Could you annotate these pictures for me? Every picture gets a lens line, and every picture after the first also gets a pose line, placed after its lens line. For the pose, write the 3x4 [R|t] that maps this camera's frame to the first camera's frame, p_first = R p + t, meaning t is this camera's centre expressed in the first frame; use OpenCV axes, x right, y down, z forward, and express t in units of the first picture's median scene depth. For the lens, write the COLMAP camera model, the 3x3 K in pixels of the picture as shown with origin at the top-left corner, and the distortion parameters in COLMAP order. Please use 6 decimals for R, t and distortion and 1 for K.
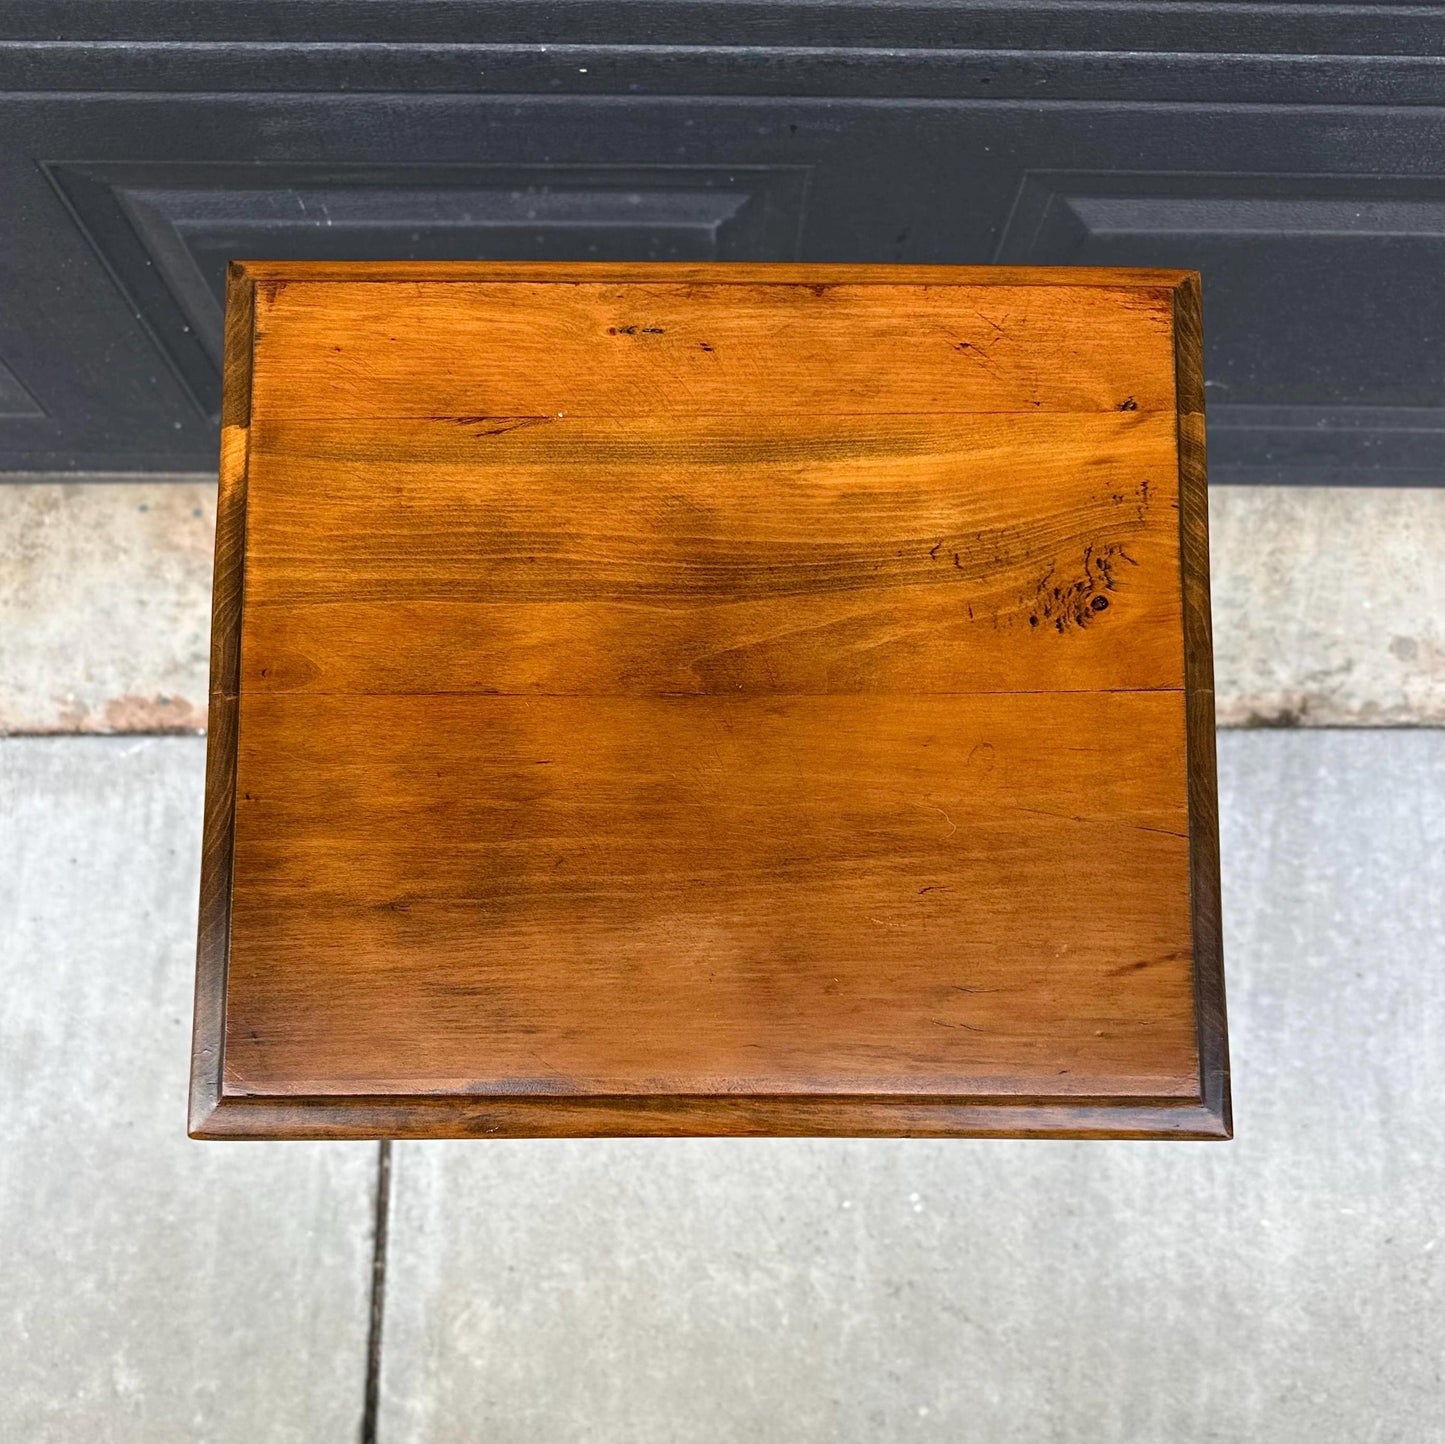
lens RADIAL K [[1443.5, 0, 714.6], [0, 1443.5, 953.4], [0, 0, 1]] dist [0.002502, -0.009327]
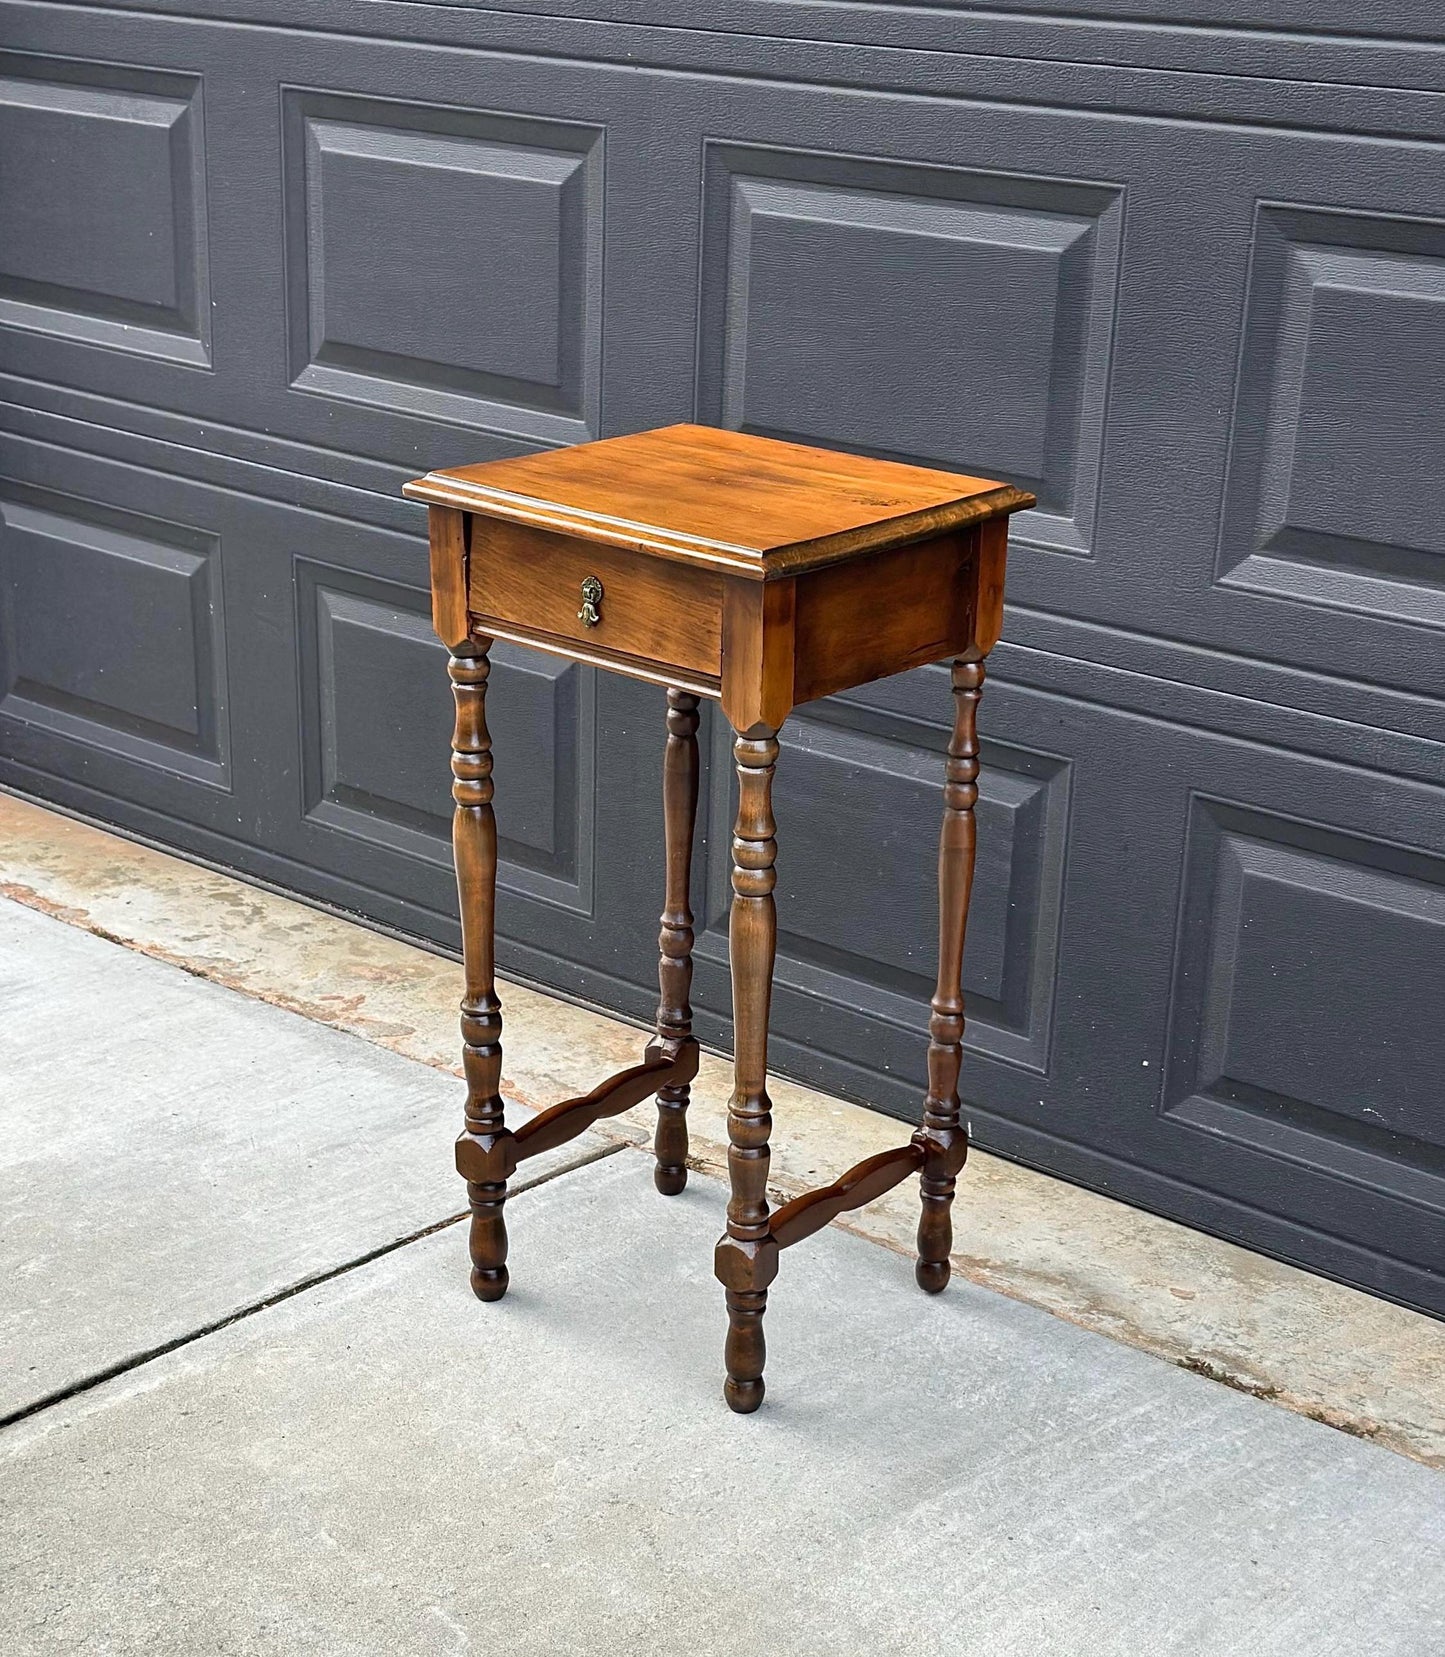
lens RADIAL K [[2856.7, 0, 730.5], [0, 2856.7, 957.5], [0, 0, 1]] dist [0.174810, -0.263795]
pose [[0.756225, 0.238410, -0.609331, 1.222131], [-0.650178, 0.378318, -0.658896, 1.268334], [0.073434, 0.894447, 0.441103, -0.114937]]
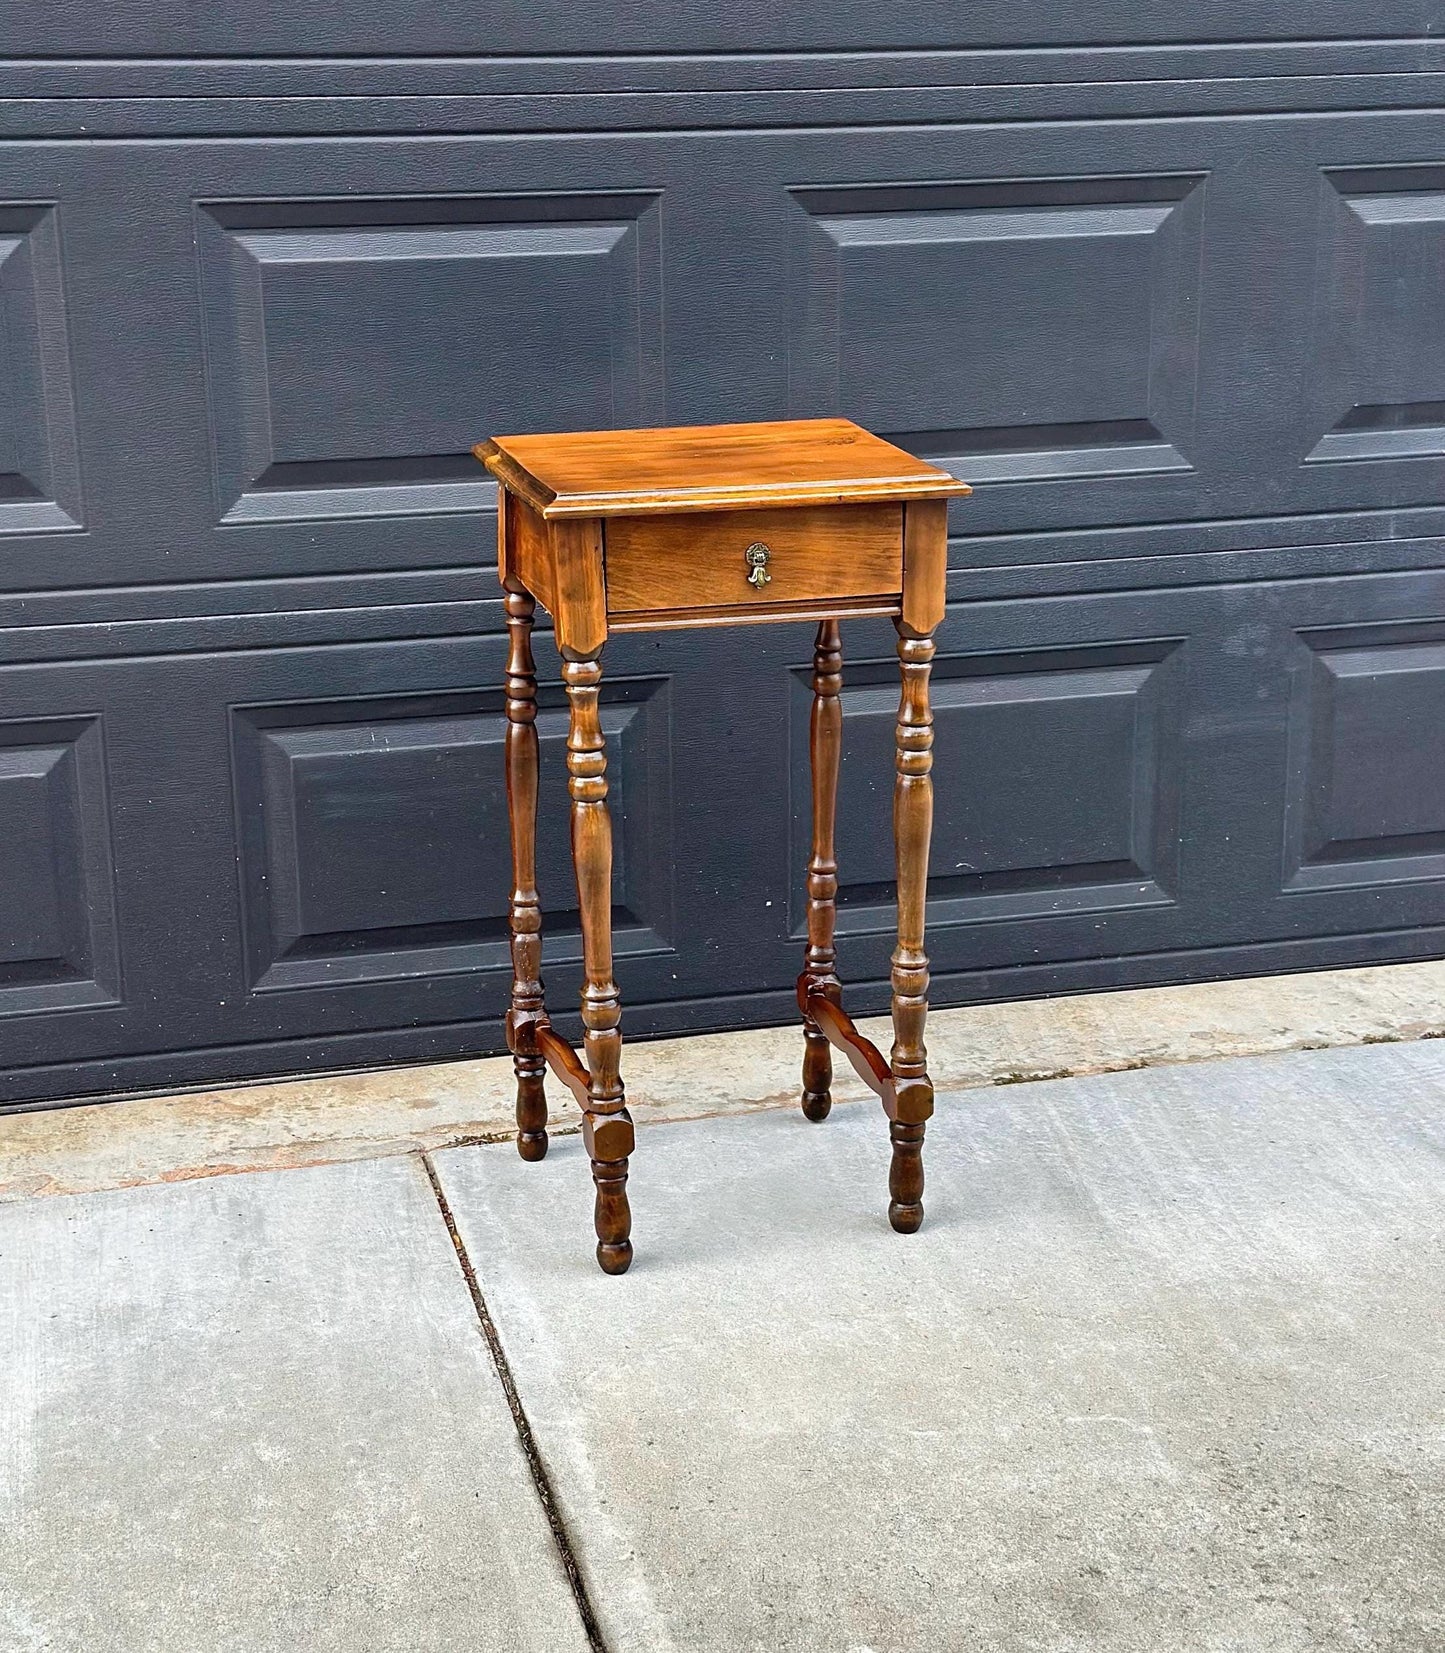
lens RADIAL K [[2702.1, 0, 701.7], [0, 2702.1, 822.9], [0, 0, 1]] dist [0.171501, -0.218061]
pose [[0.966639, -0.102836, 0.234594, -0.507563], [0.256106, 0.403692, -0.878318, 1.791331], [-0.004381, 0.909097, 0.416561, -0.155183]]
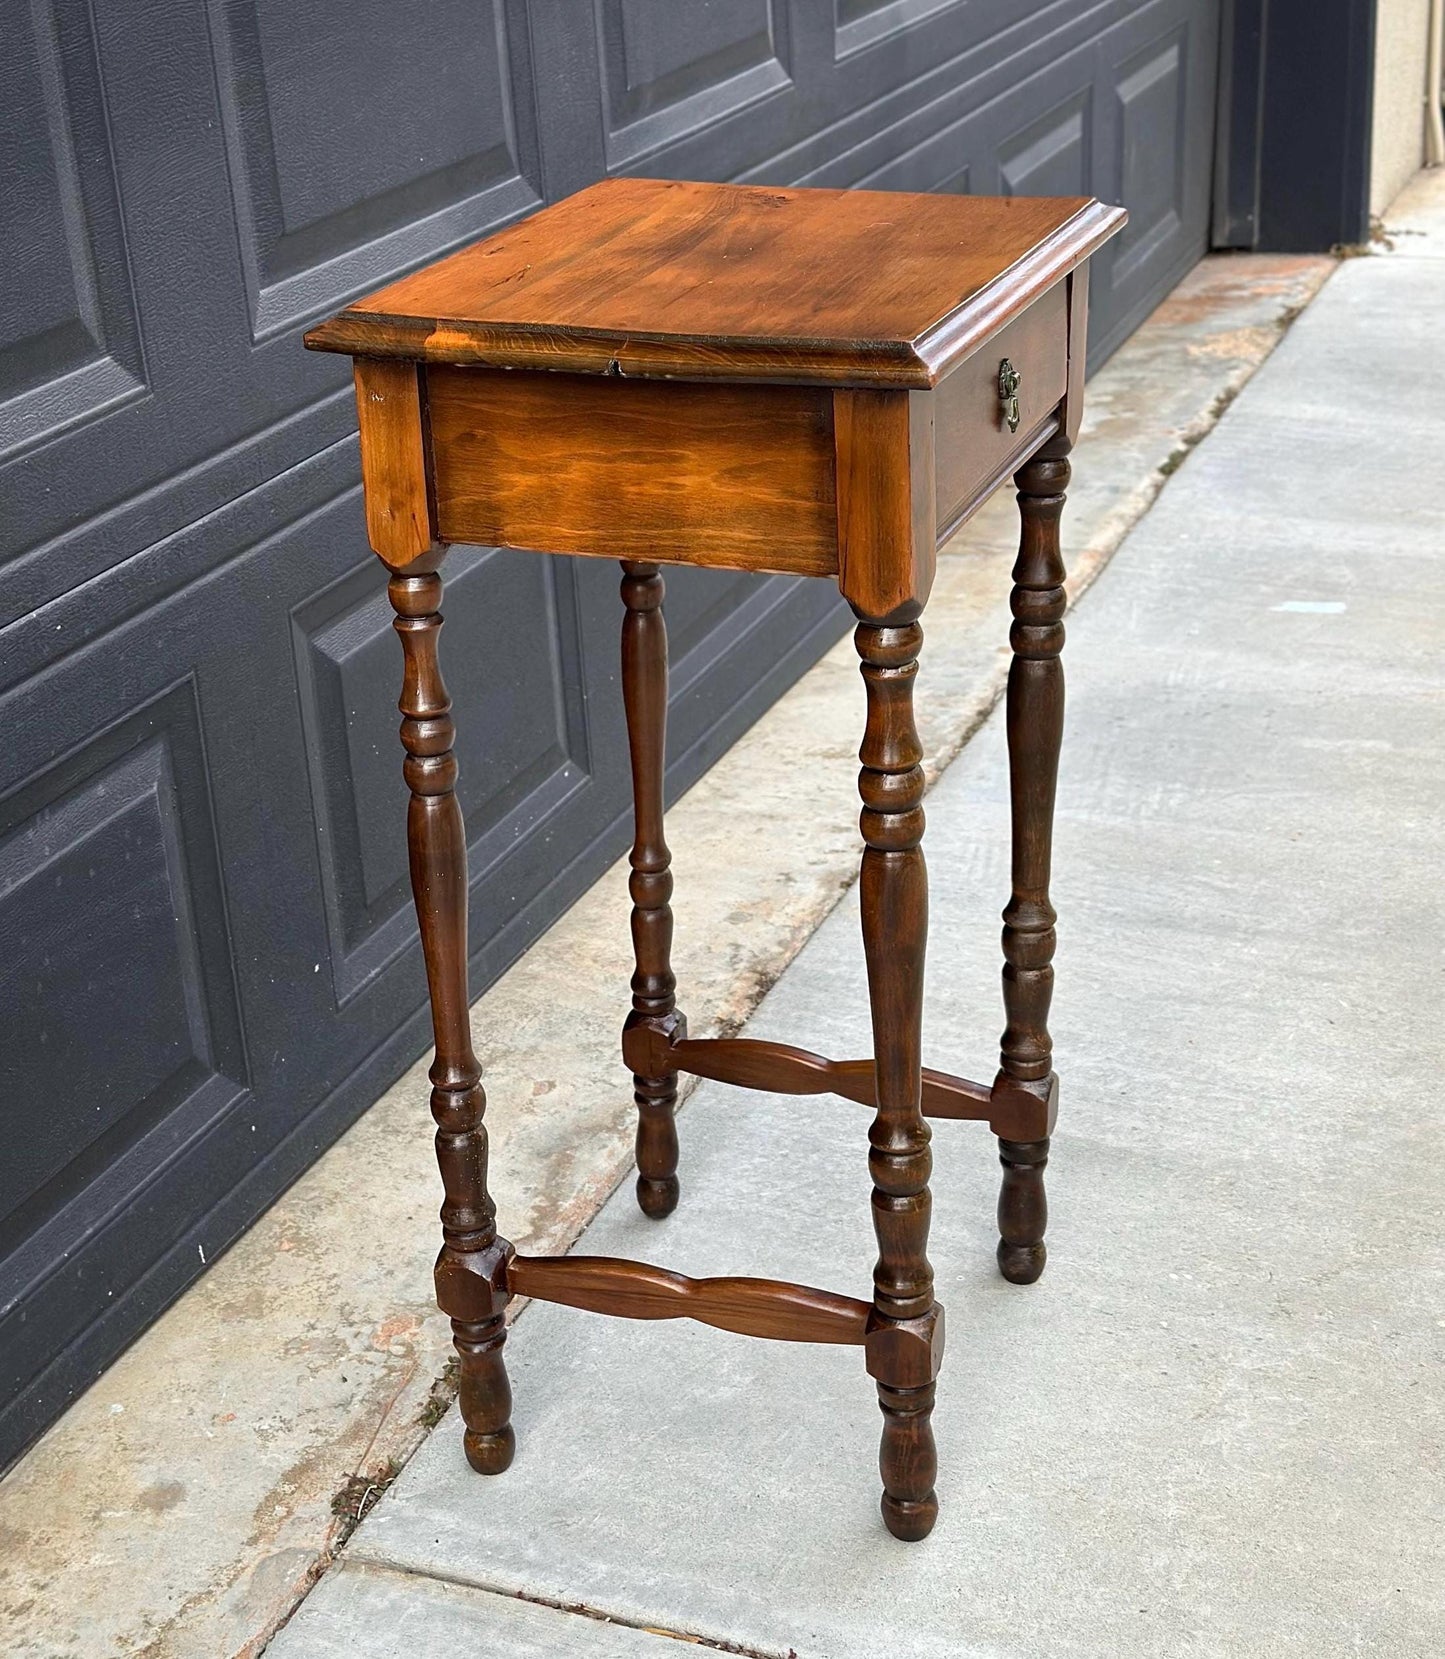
lens RADIAL K [[2742.3, 0, 694.3], [0, 2742.3, 865.0], [0, 0, 1]] dist [0.149192, -0.200023]
pose [[0.370798, -0.416914, 0.829875, -1.150893], [0.926111, 0.232841, -0.296822, 0.330102], [-0.069480, 0.878617, 0.472445, 0.092067]]
